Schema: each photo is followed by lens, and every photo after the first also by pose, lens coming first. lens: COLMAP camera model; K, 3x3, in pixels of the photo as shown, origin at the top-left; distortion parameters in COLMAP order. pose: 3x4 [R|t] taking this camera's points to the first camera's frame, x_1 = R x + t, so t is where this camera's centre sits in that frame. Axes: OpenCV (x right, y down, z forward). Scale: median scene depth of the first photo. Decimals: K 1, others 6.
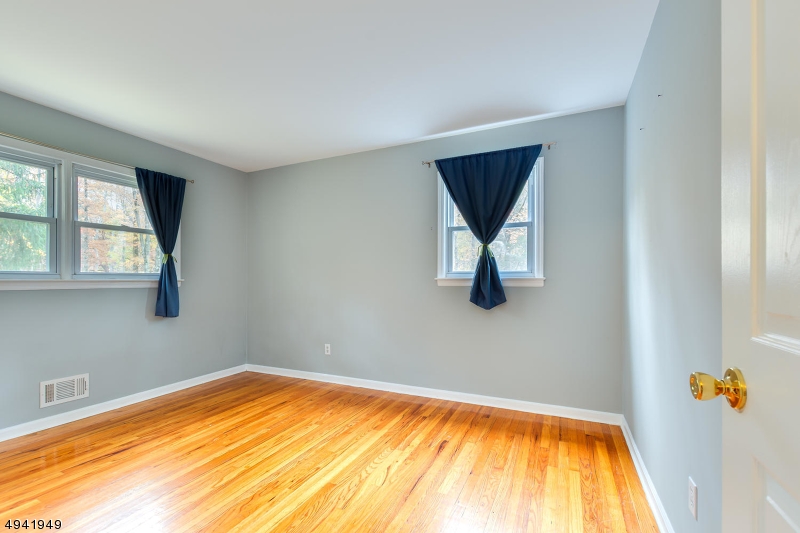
lens RADIAL K [[344.7, 0, 407.3], [0, 344.7, 269.7], [0, 0, 1]] dist [-0.000018, 0.000003]
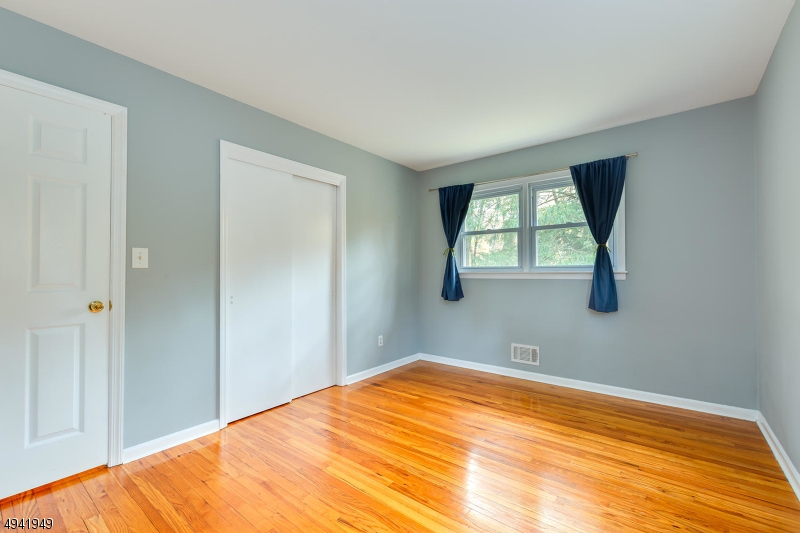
lens RADIAL K [[344.7, 0, 407.3], [0, 344.7, 269.7], [0, 0, 1]] dist [-0.000018, 0.000003]
pose [[-0.225854, -0.001267, -0.974160, 0.407971], [0.031599, 0.999463, -0.008626, 0.015636], [0.973648, -0.032731, -0.225693, 0.840441]]
